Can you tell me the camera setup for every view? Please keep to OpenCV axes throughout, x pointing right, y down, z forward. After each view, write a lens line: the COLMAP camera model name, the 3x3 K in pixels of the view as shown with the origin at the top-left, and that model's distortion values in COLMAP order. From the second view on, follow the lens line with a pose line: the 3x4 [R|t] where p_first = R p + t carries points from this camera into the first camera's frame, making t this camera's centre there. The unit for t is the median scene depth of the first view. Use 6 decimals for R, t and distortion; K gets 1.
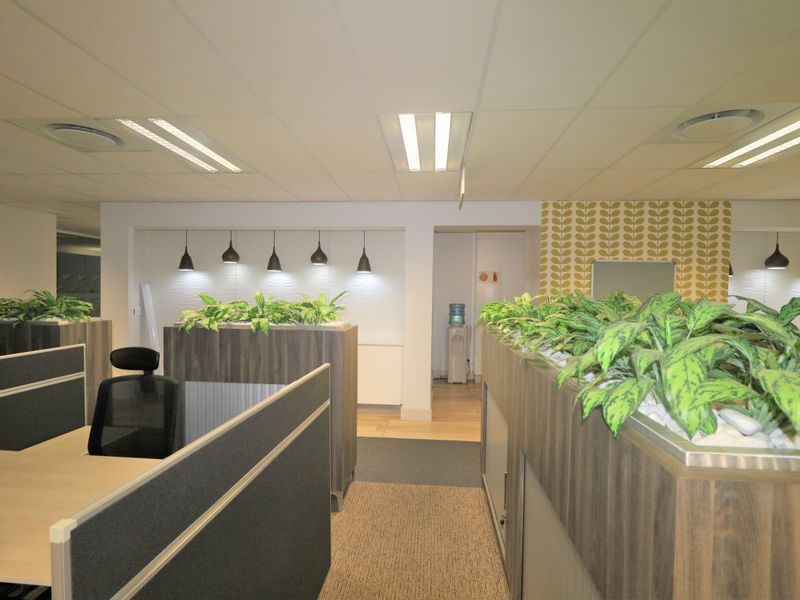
lens RADIAL K [[413.9, 0, 399.2], [0, 413.9, 302.6], [0, 0, 1]] dist [-0.000715, -0.001219]
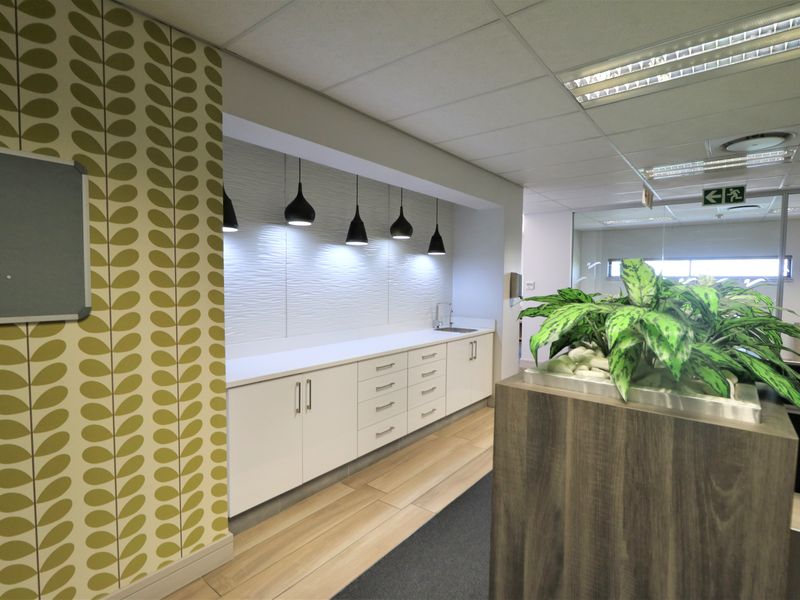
lens RADIAL K [[413.9, 0, 399.1], [0, 413.9, 299.0], [0, 0, 1]] dist [-0.000715, -0.001219]
pose [[0.548883, -0.050959, 0.834345, 0.517621], [0.017818, 0.998627, 0.049270, 0.000977], [-0.835709, -0.012177, 0.549037, 0.586033]]
